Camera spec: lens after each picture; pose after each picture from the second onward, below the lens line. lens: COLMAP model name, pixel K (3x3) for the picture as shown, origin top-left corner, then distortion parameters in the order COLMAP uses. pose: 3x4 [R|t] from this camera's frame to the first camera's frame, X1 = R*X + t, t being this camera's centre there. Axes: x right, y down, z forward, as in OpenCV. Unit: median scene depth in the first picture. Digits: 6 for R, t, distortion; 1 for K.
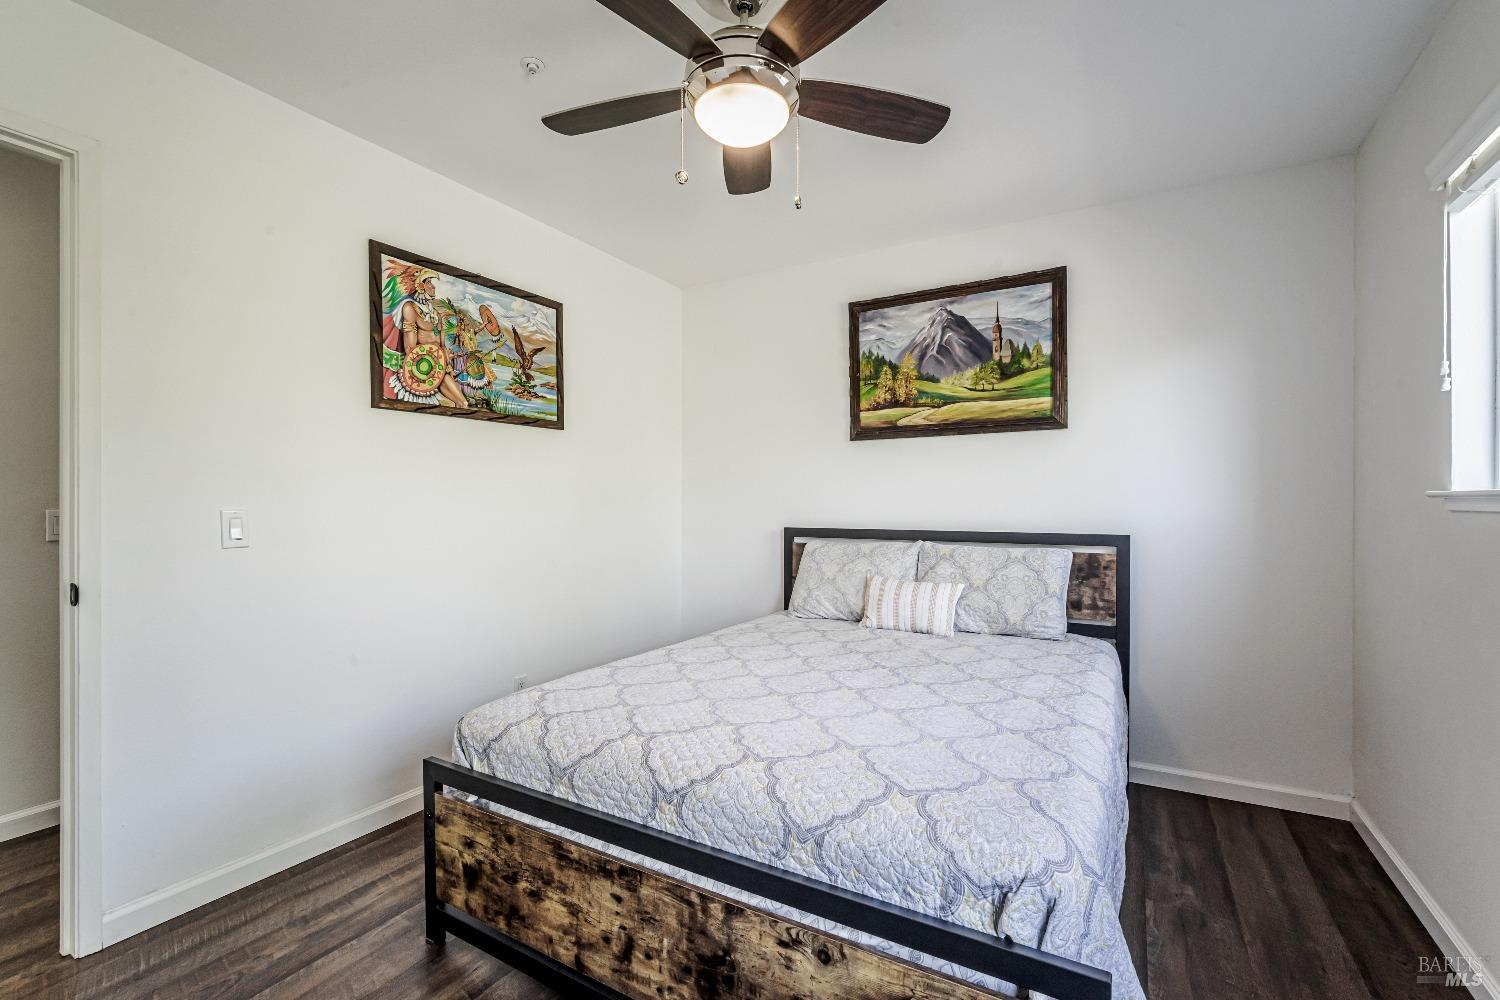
lens RADIAL K [[672.0, 0, 742.4], [0, 672.0, 507.6], [0, 0, 1]] dist [-0.010644, 0.000950]
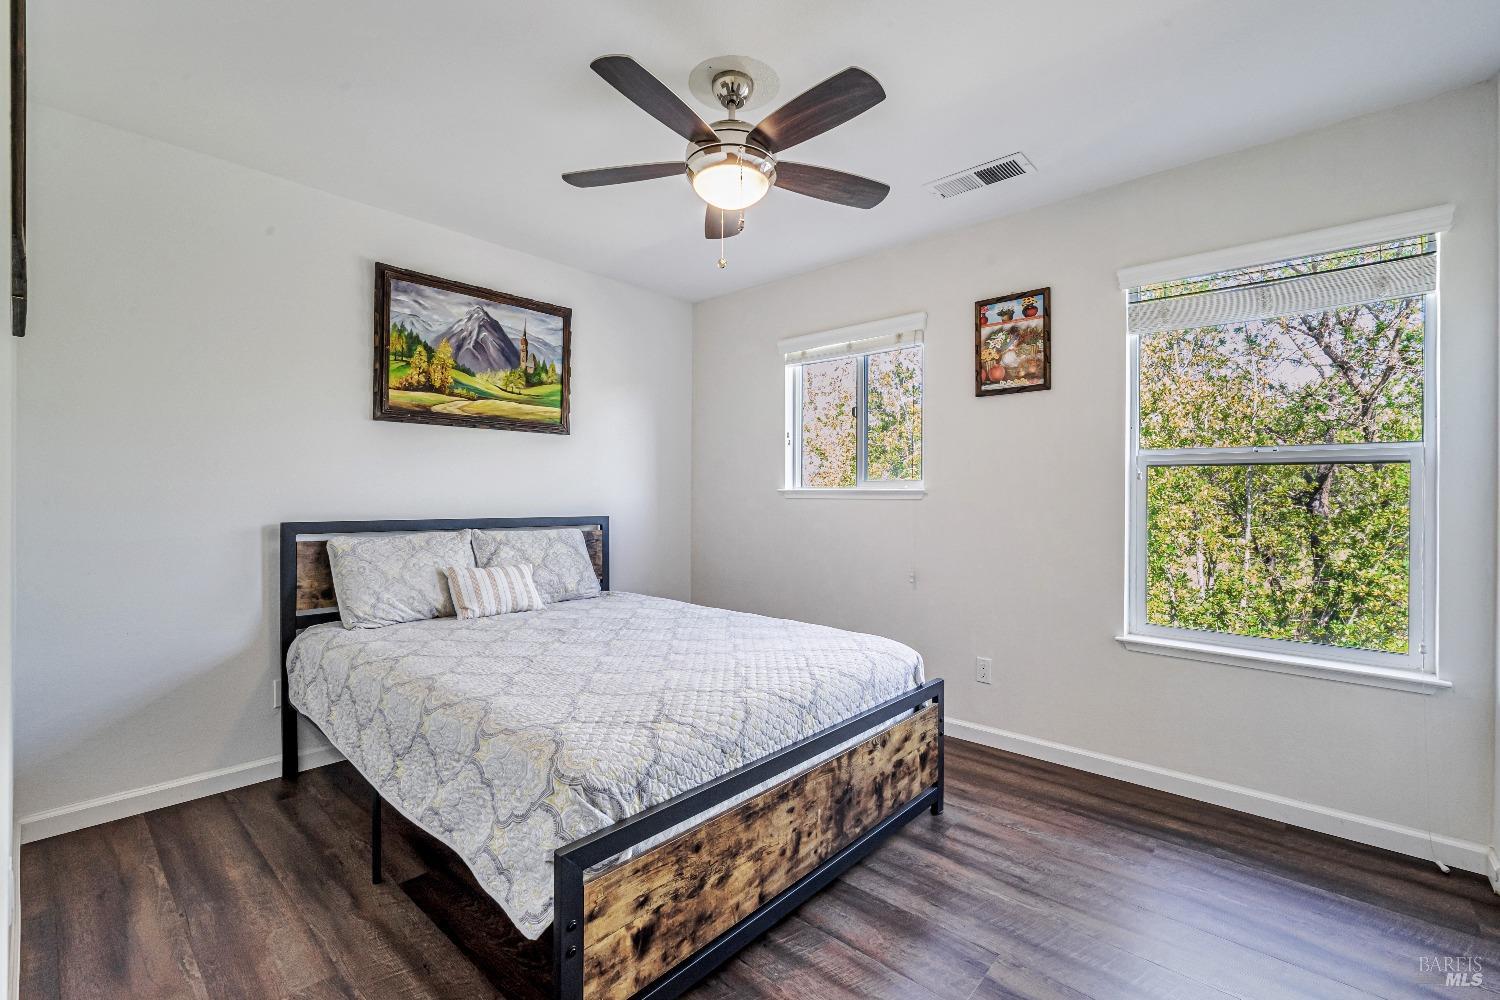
lens RADIAL K [[672.0, 0, 742.4], [0, 672.0, 507.6], [0, 0, 1]] dist [-0.010644, 0.000950]
pose [[0.172514, -0.013852, 0.984910, -0.772241], [0.001731, 0.999904, 0.013759, 0.003931], [-0.985006, -0.000669, 0.172522, 0.477665]]
